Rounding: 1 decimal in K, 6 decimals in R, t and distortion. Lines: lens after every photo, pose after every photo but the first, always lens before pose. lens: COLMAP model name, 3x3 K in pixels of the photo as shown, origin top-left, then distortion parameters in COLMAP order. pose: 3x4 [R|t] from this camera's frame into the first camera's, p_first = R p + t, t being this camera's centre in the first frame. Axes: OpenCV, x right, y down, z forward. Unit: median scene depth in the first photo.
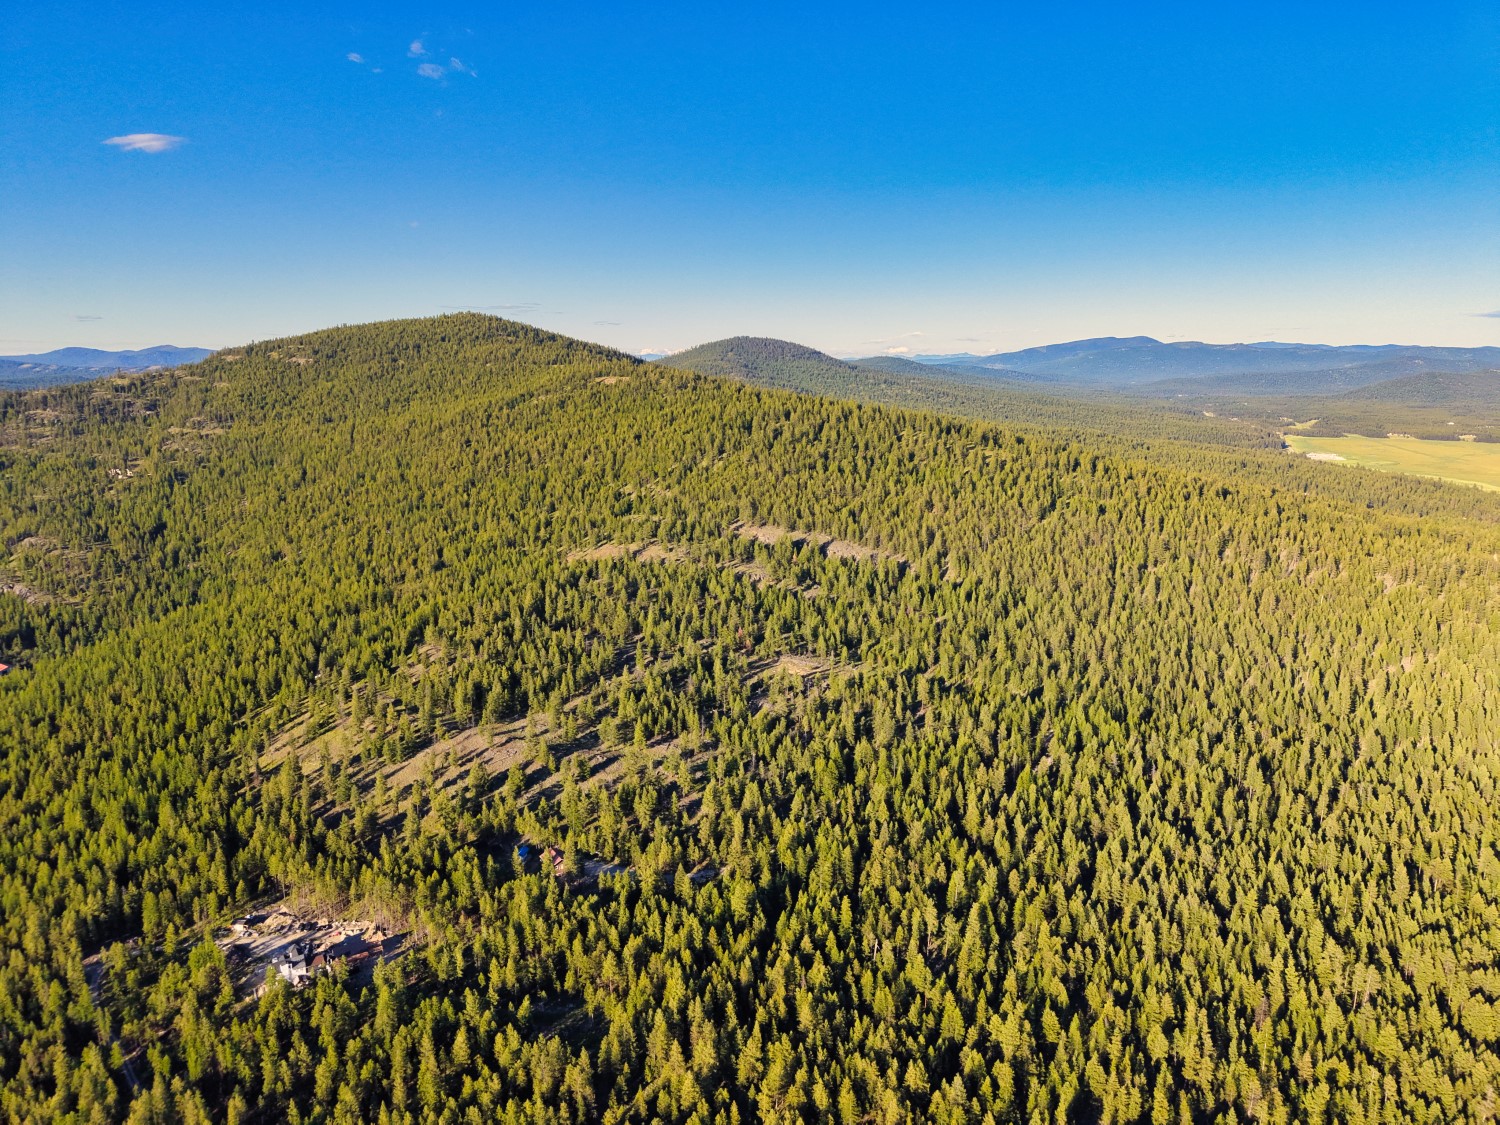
lens RADIAL K [[1009.0, 0, 756.0], [0, 1009.0, 555.3], [0, 0, 1]] dist [0.021589, -0.018819]
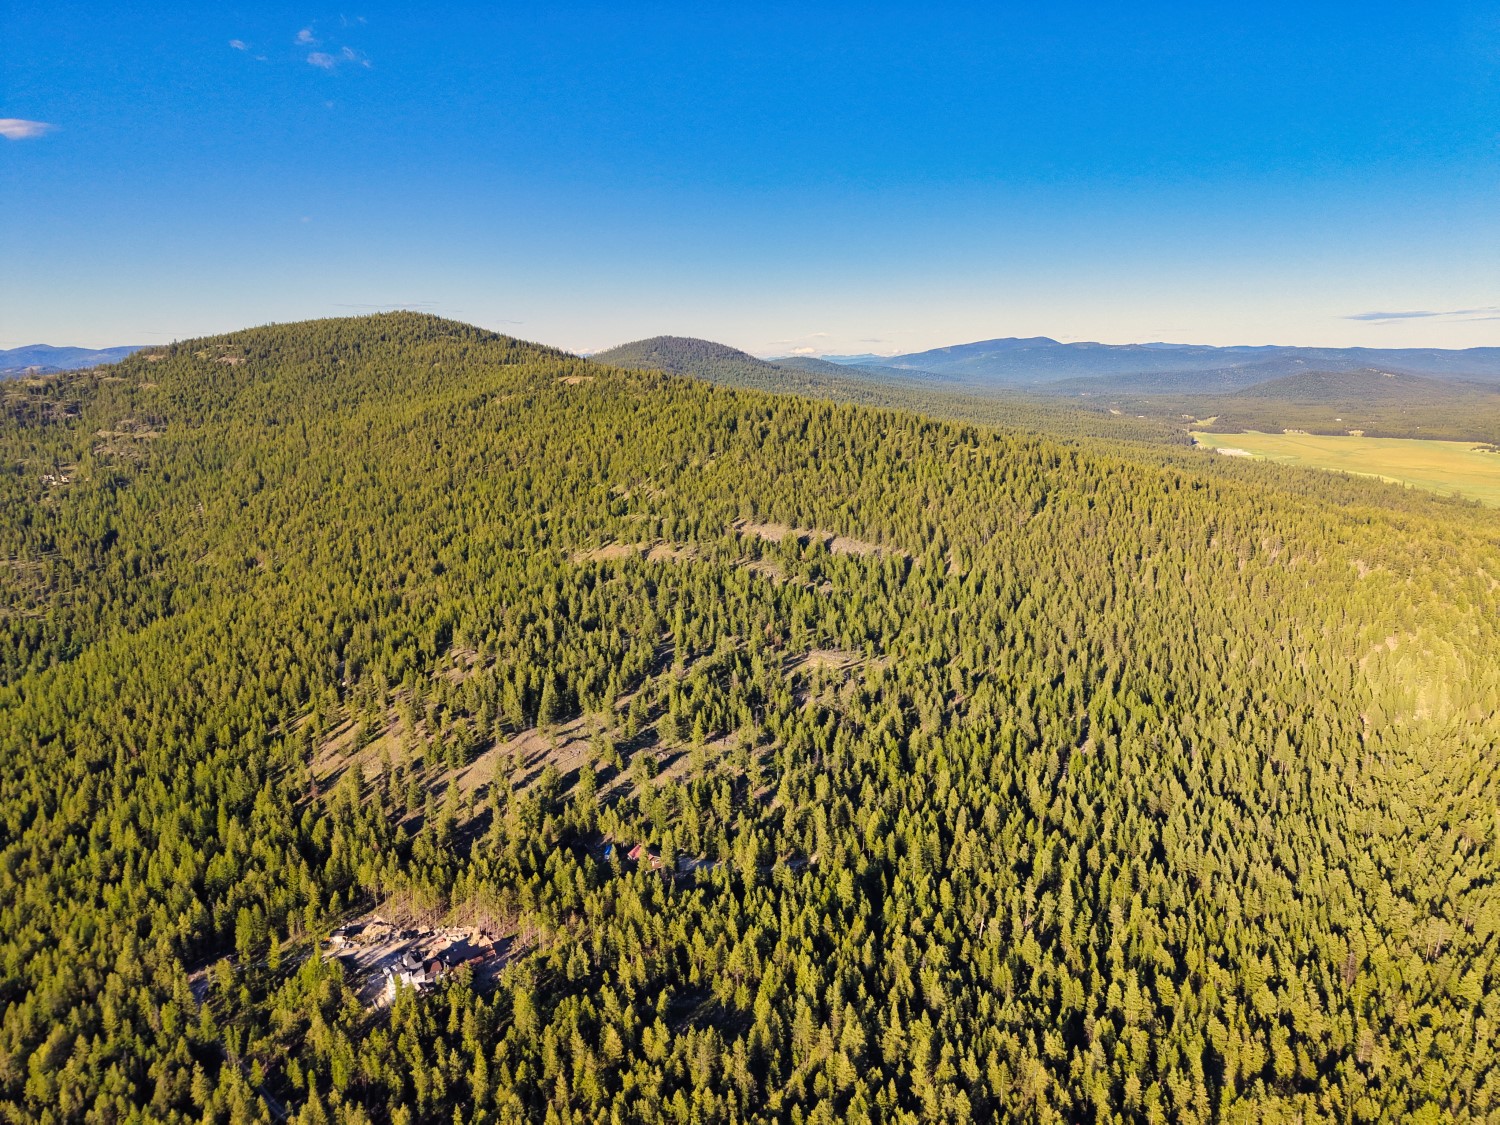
lens RADIAL K [[1009.0, 0, 757.9], [0, 1009.0, 556.2], [0, 0, 1]] dist [0.021589, -0.018819]
pose [[0.995682, -0.017711, 0.091124, -0.120637], [0.017642, 0.999843, 0.001561, 0.002115], [-0.091138, 0.000053, 0.995838, -0.006383]]
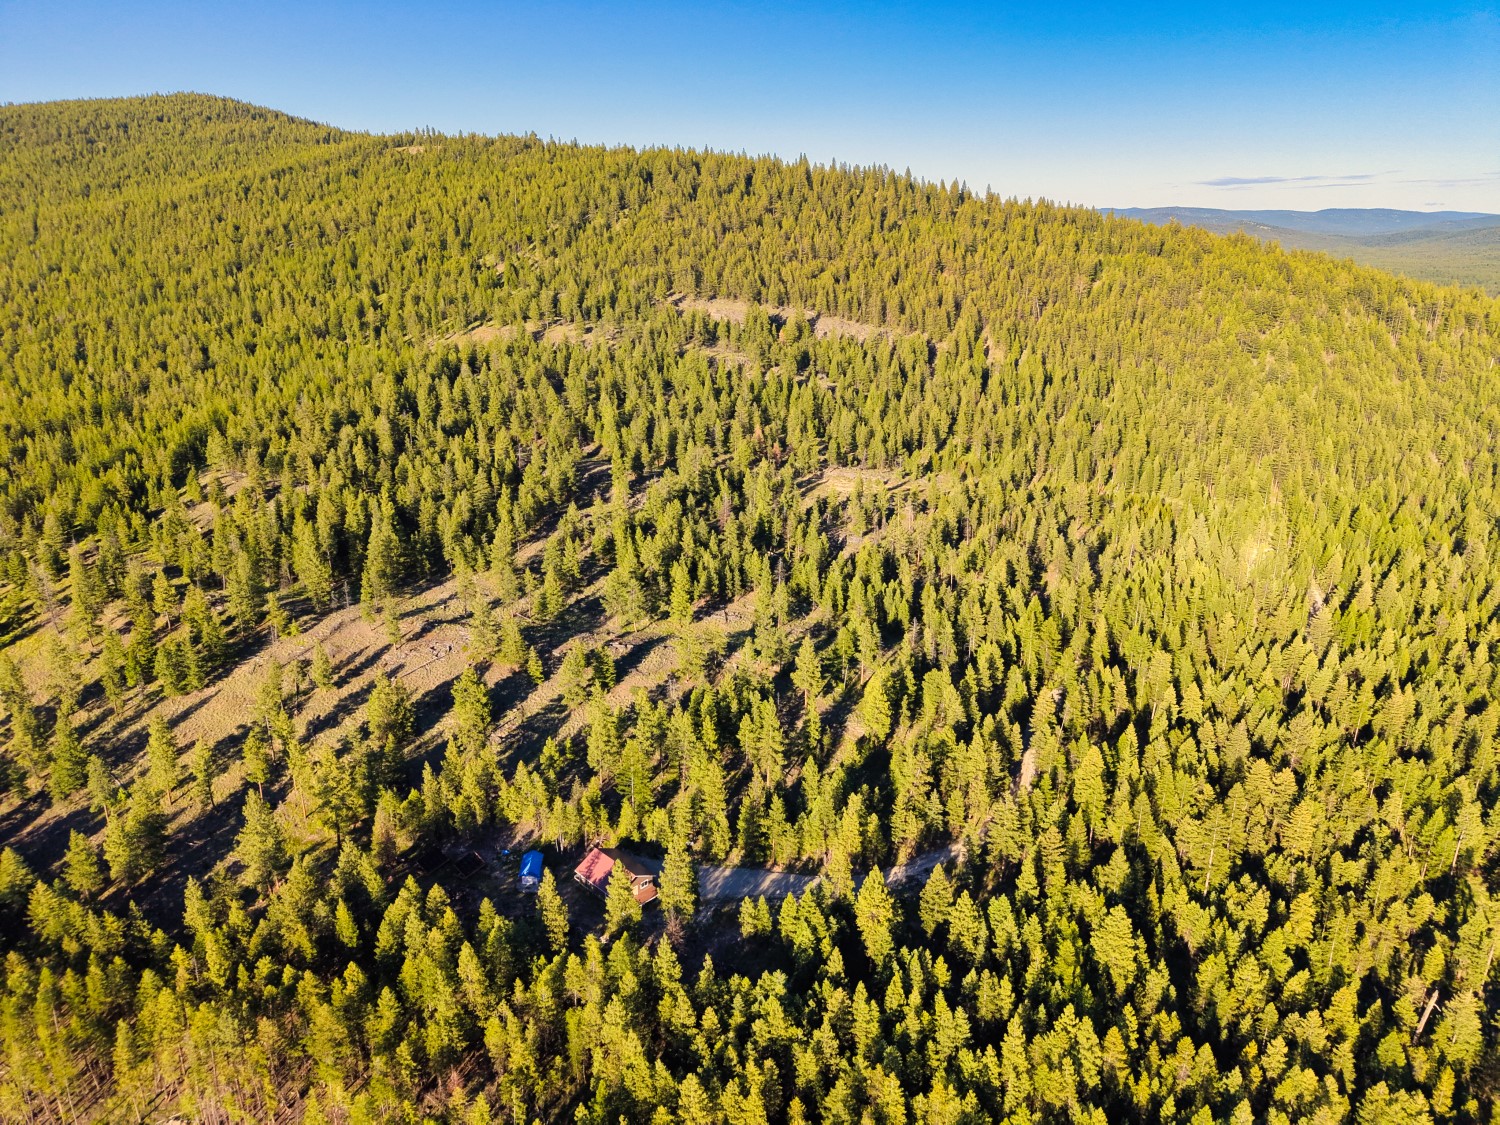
lens RADIAL K [[1009.0, 0, 746.0], [0, 1009.0, 569.3], [0, 0, 1]] dist [0.021589, -0.018819]
pose [[0.978210, -0.064754, 0.197264, -0.154332], [0.037268, 0.989451, 0.139991, 0.074783], [-0.204248, -0.129589, 0.970304, 0.400989]]
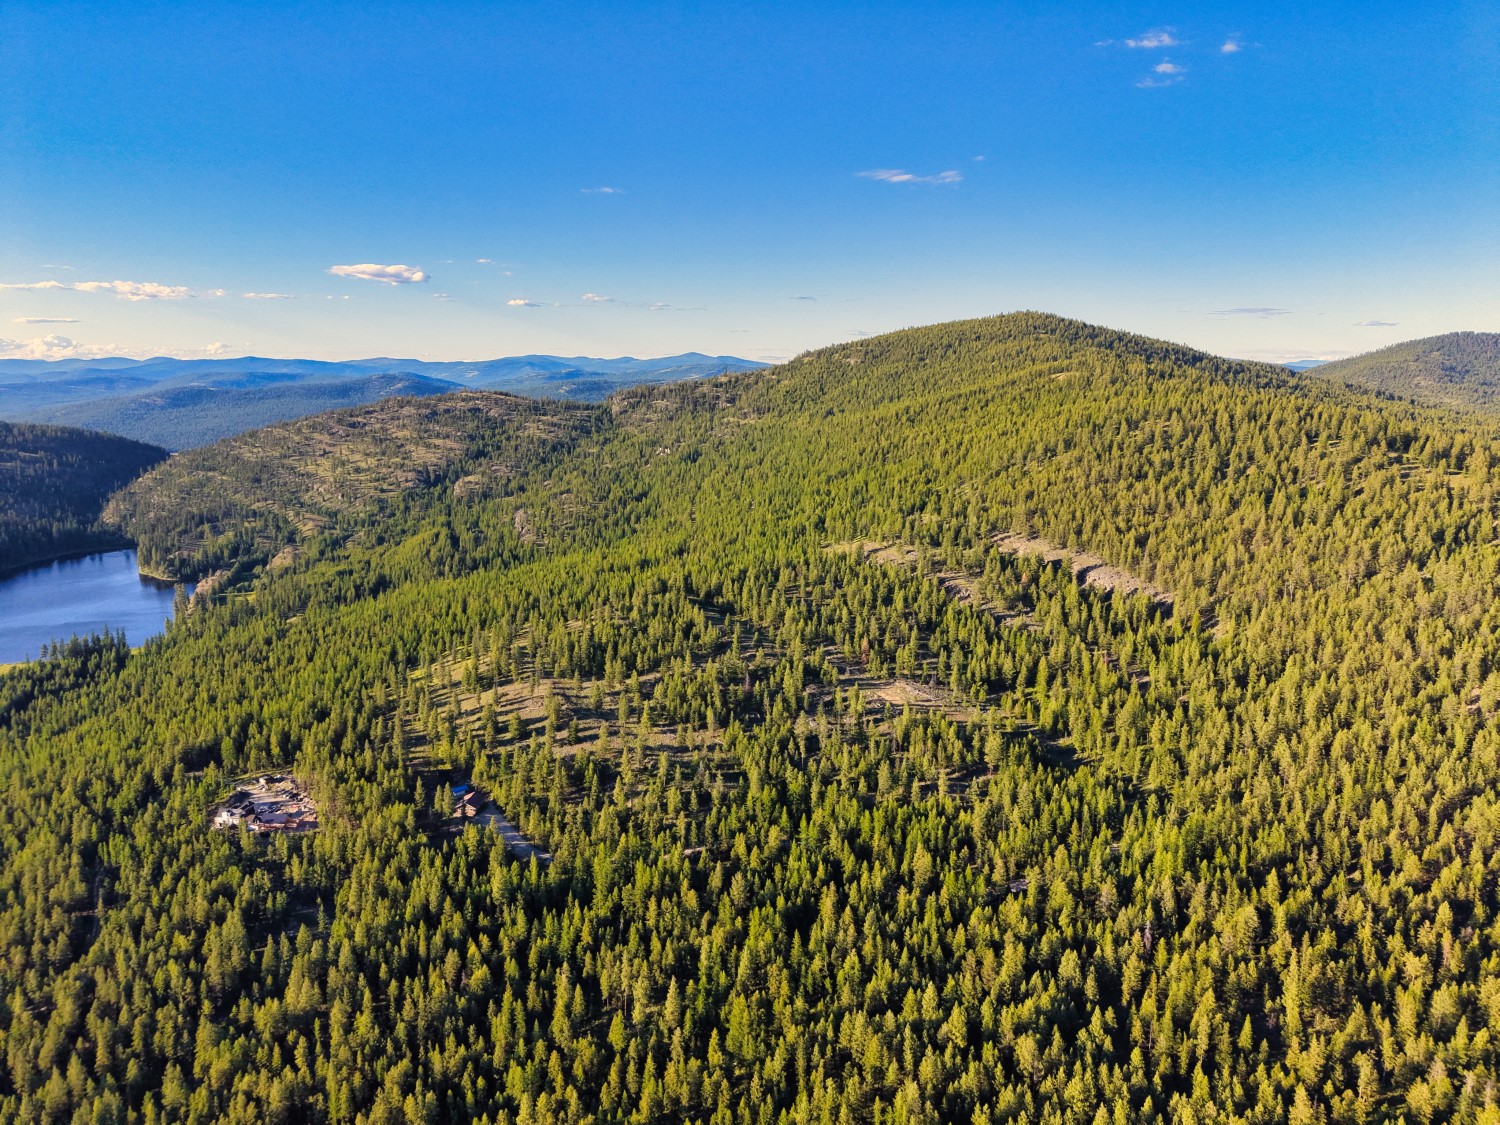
lens RADIAL K [[1009.0, 0, 758.3], [0, 1009.0, 550.7], [0, 0, 1]] dist [0.021589, -0.018819]
pose [[0.779307, 0.113092, -0.616352, 0.465007], [-0.119943, 0.992315, 0.030422, -0.022952], [0.615056, 0.050219, 0.786883, 0.236620]]
